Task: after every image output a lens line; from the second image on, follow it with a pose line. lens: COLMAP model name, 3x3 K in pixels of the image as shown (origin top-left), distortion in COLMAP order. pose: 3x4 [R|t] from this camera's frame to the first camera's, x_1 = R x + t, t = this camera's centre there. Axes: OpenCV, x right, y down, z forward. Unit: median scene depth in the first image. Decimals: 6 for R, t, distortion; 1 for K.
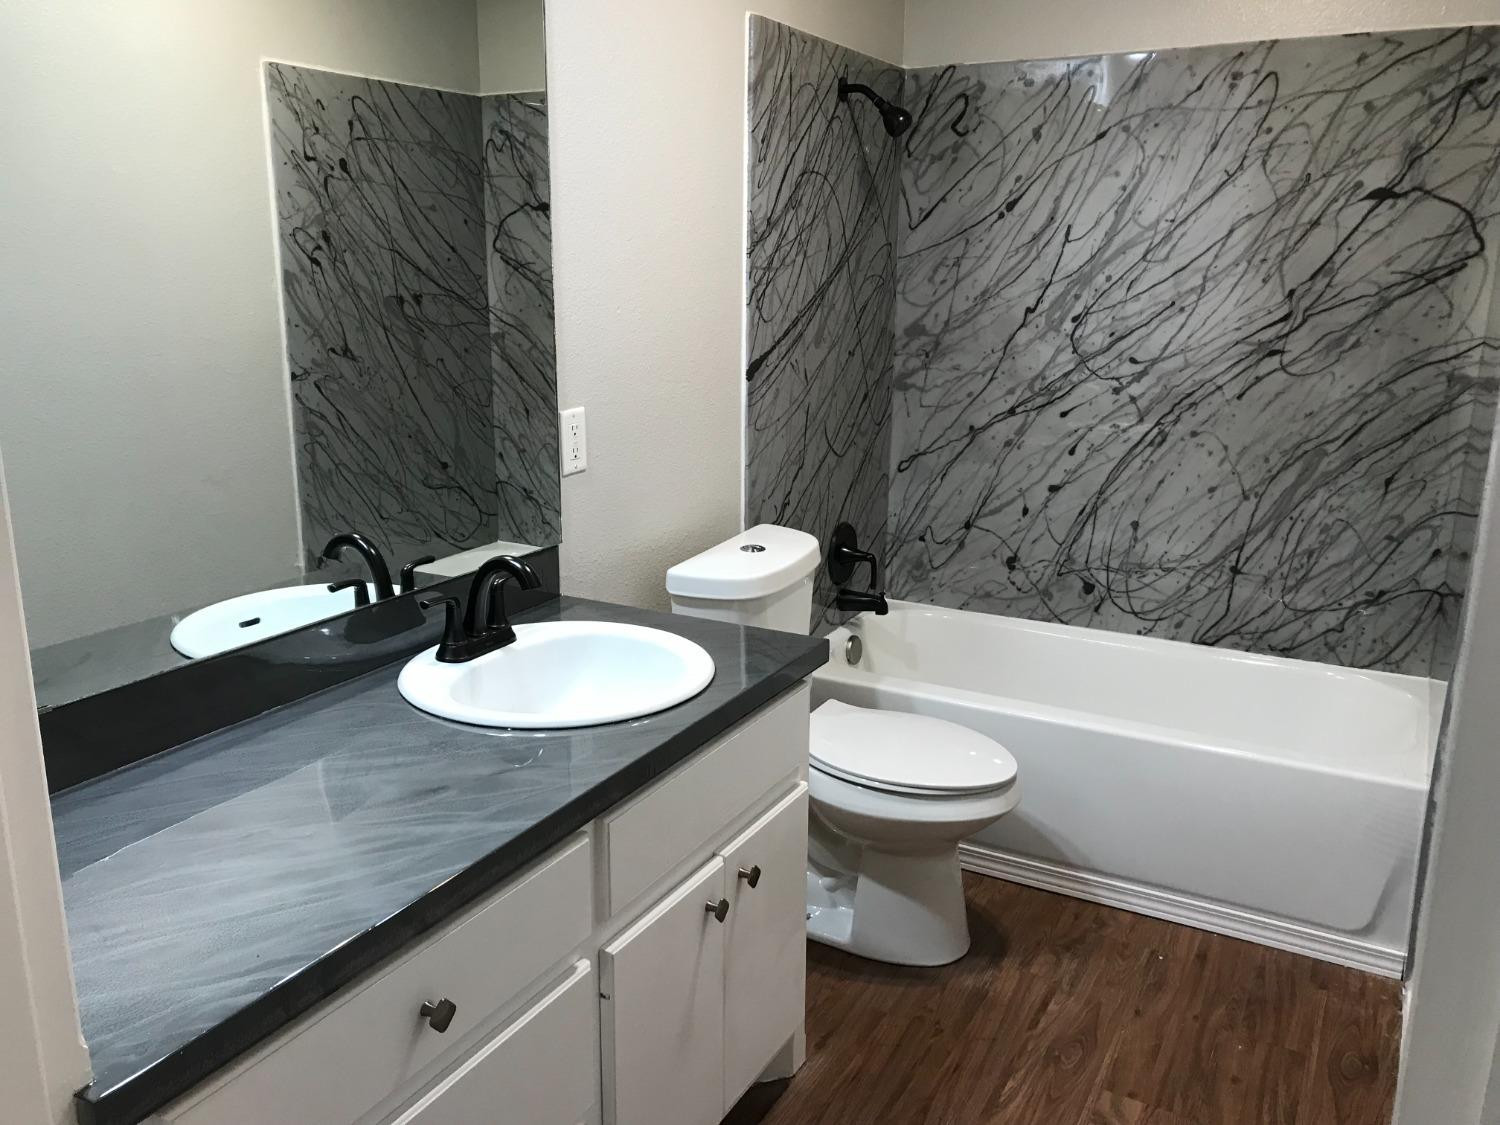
lens RADIAL K [[1216.8, 0, 736.3], [0, 1216.8, 555.1], [0, 0, 1]] dist [0.042176, -0.042629]
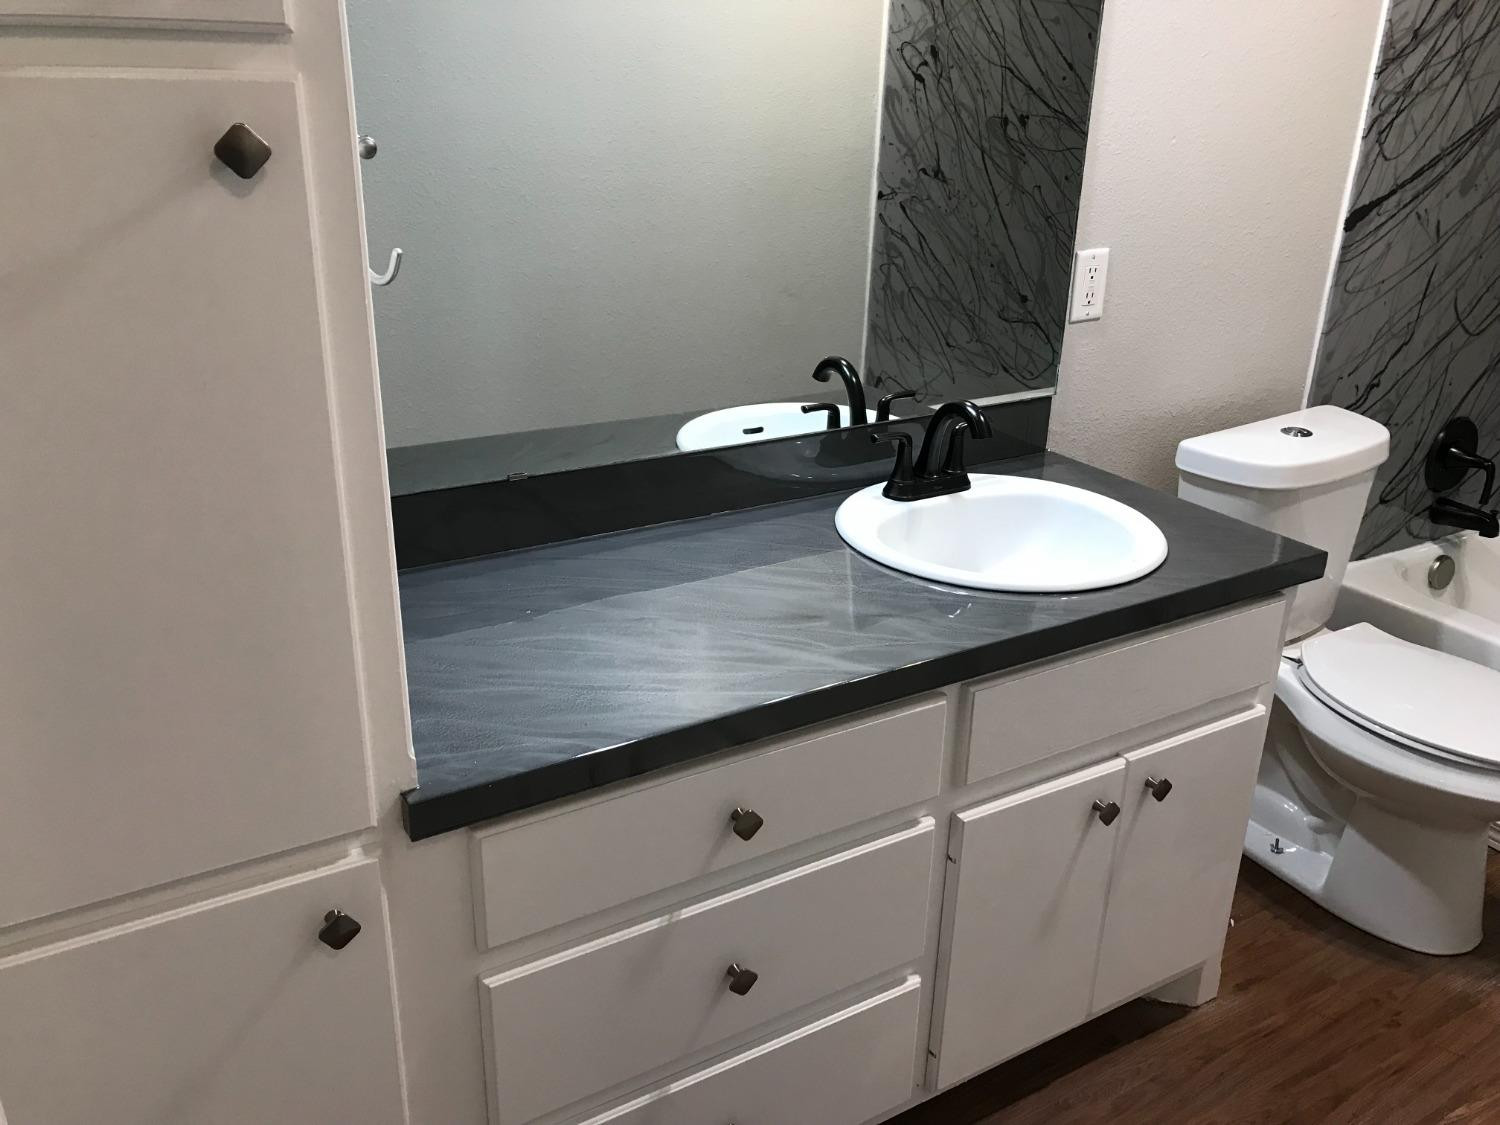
lens RADIAL K [[1216.8, 0, 745.0], [0, 1216.8, 551.5], [0, 0, 1]] dist [0.042176, -0.042629]
pose [[0.863913, 0.197120, -0.463464, 0.086336], [-0.134476, 0.977098, 0.164911, -0.011740], [0.485357, -0.080144, 0.870635, 0.046022]]
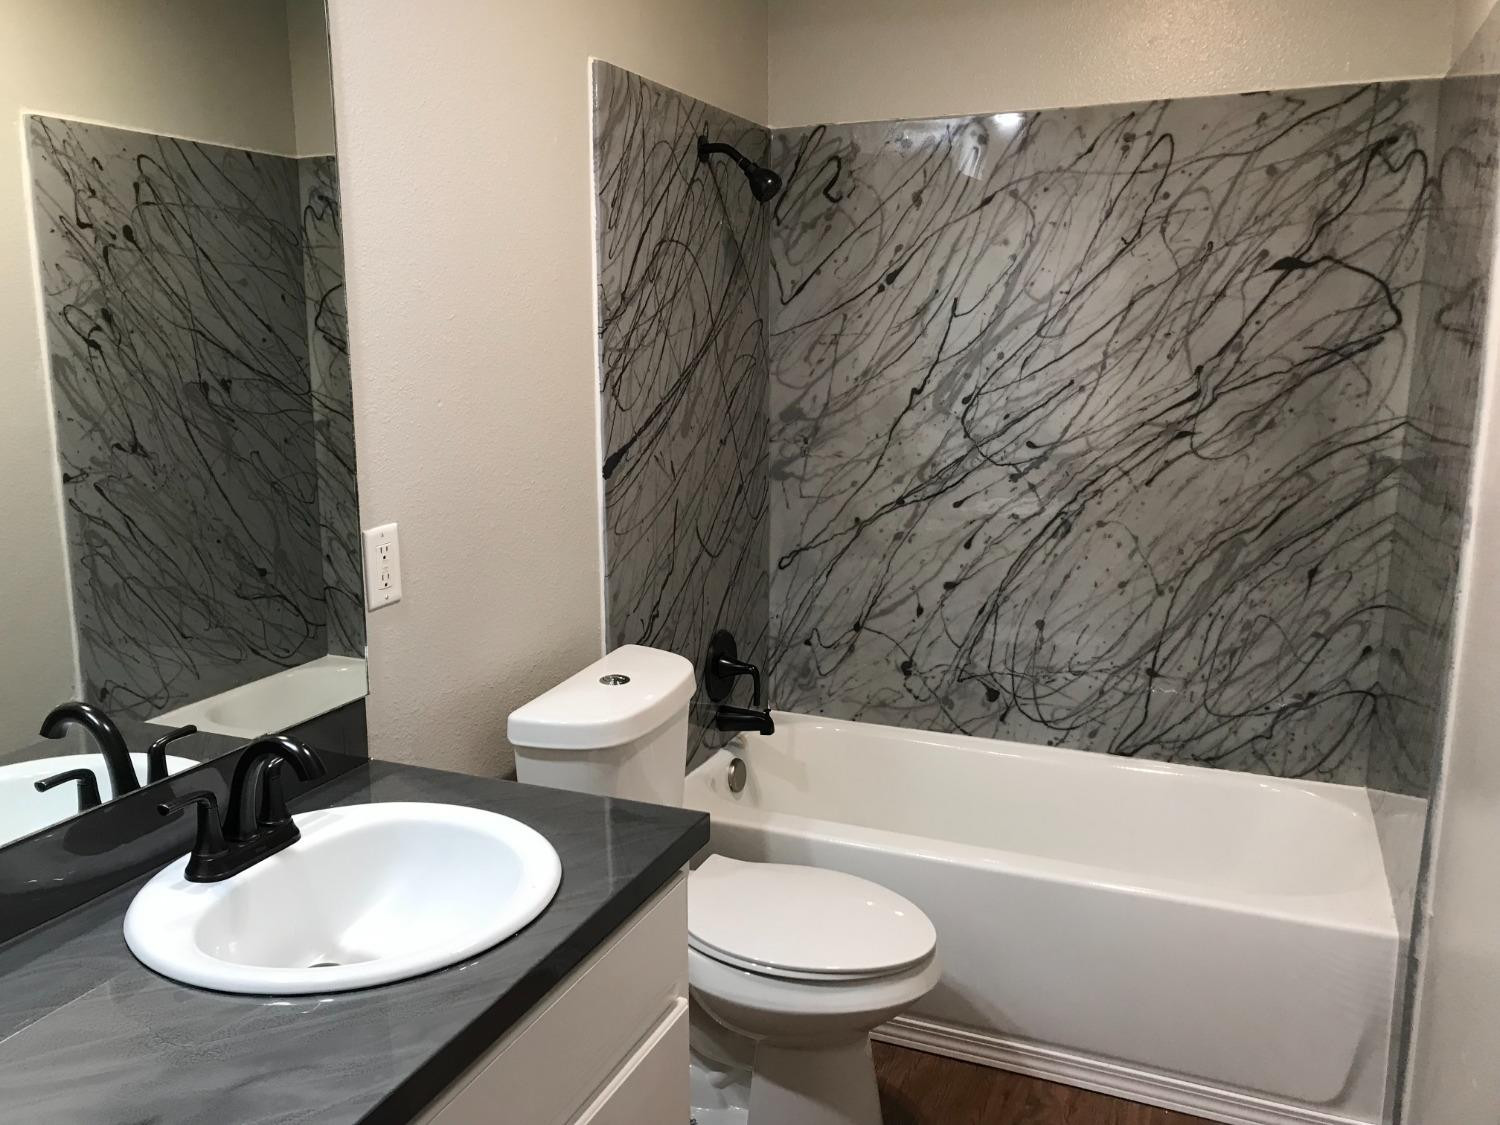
lens RADIAL K [[1216.8, 0, 735.0], [0, 1216.8, 558.4], [0, 0, 1]] dist [0.042176, -0.042629]
pose [[0.994344, -0.028115, 0.102422, 0.011403], [0.033519, 0.998114, -0.051433, -0.039586], [-0.100783, 0.054575, 0.993410, 0.139810]]
